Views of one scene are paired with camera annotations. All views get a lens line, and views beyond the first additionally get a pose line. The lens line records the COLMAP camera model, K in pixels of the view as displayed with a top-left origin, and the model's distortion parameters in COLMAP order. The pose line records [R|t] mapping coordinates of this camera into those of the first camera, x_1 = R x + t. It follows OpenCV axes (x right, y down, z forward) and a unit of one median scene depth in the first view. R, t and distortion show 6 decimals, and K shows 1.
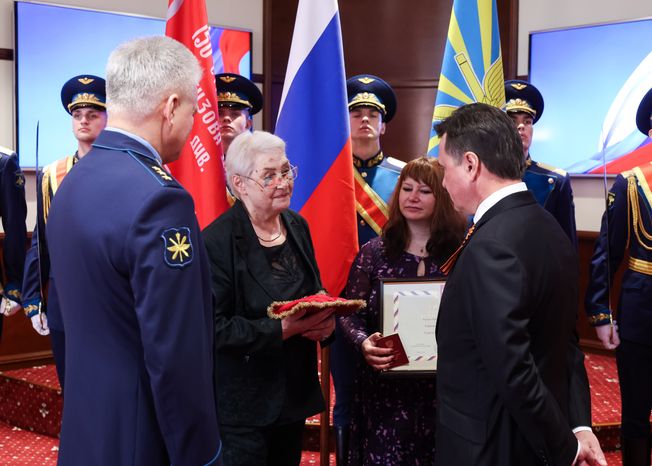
lens RADIAL K [[1051.7, 0, 328.9], [0, 1051.7, 228.6], [0, 0, 1]] dist [0.056121, 0.000000]
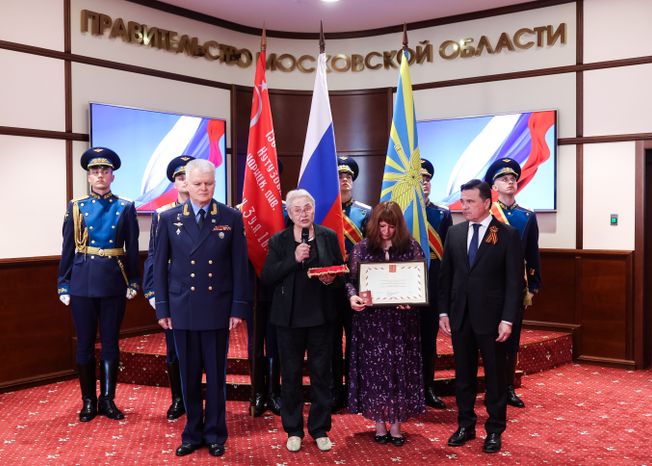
lens RADIAL K [[869.4, 0, 313.1], [0, 869.4, 216.1], [0, 0, 1]] dist [0.010511, 0.000000]
pose [[0.973000, -0.016591, 0.230206, -0.351835], [0.026168, 0.998912, -0.038612, 0.012497], [-0.229315, 0.043593, 0.972376, -0.411614]]
